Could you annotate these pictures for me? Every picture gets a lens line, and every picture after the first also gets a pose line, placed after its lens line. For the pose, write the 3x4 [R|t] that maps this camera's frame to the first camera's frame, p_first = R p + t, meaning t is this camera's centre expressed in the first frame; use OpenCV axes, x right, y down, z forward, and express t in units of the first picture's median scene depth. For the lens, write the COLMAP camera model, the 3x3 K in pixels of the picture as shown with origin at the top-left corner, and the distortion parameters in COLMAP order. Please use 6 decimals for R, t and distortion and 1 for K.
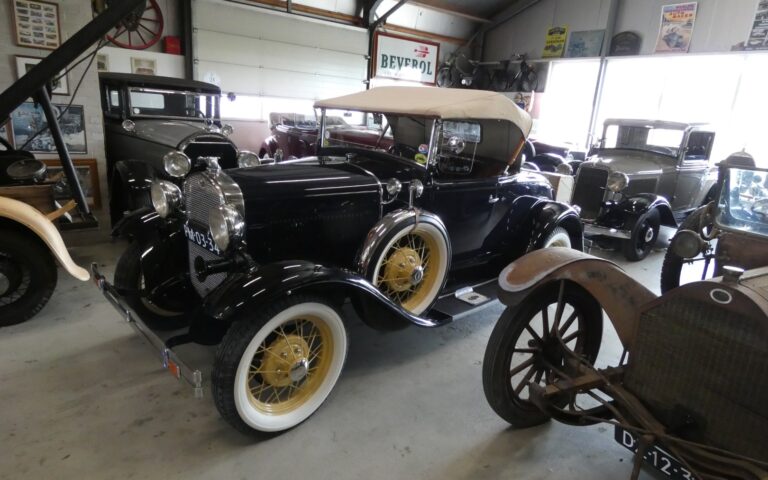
lens RADIAL K [[477.9, 0, 392.1], [0, 477.9, 242.5], [0, 0, 1]] dist [-0.011280, -0.002703]
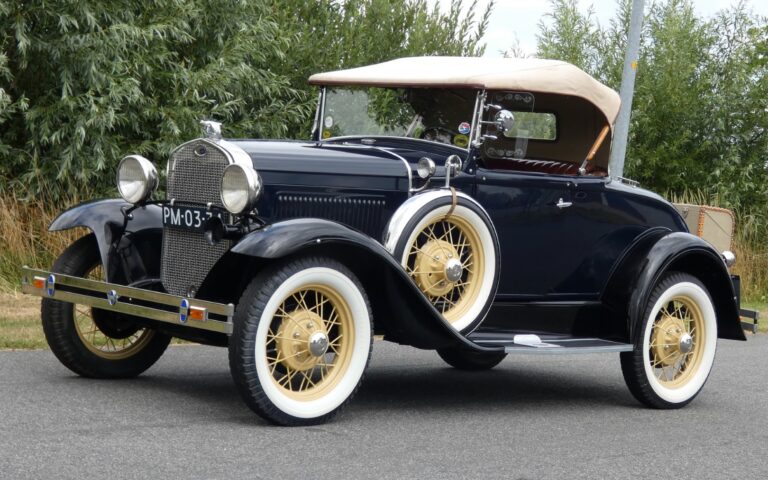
lens RADIAL K [[1786.5, 0, 386.0], [0, 1786.5, 197.7], [0, 0, 1]] dist [0.108603, -0.606746]
pose [[0.999818, 0.010685, -0.015798, -0.015864], [-0.014663, 0.960315, -0.278533, 0.761991], [0.012195, 0.278714, 0.960297, -1.852021]]
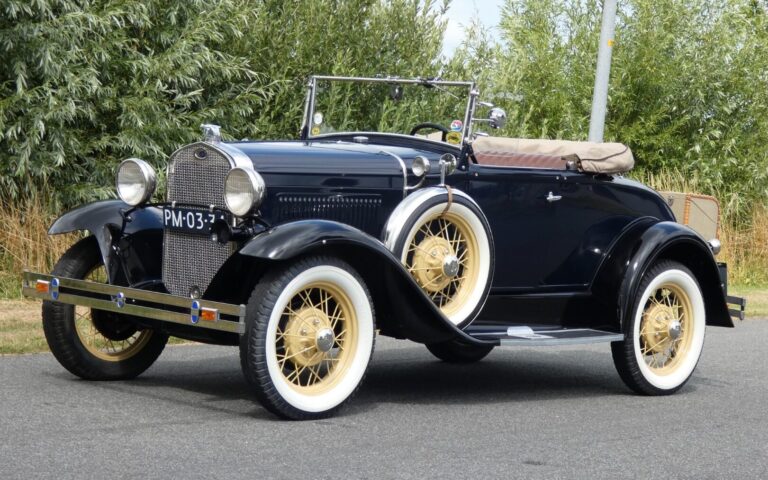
lens RADIAL K [[2038.7, 0, 404.9], [0, 2038.7, 239.6], [0, 0, 1]] dist [0.282862, -0.792874]
pose [[0.999558, -0.010552, 0.027783, -0.121241], [0.017076, 0.969039, -0.246316, 0.860063], [-0.024324, 0.246681, 0.968791, -2.337468]]
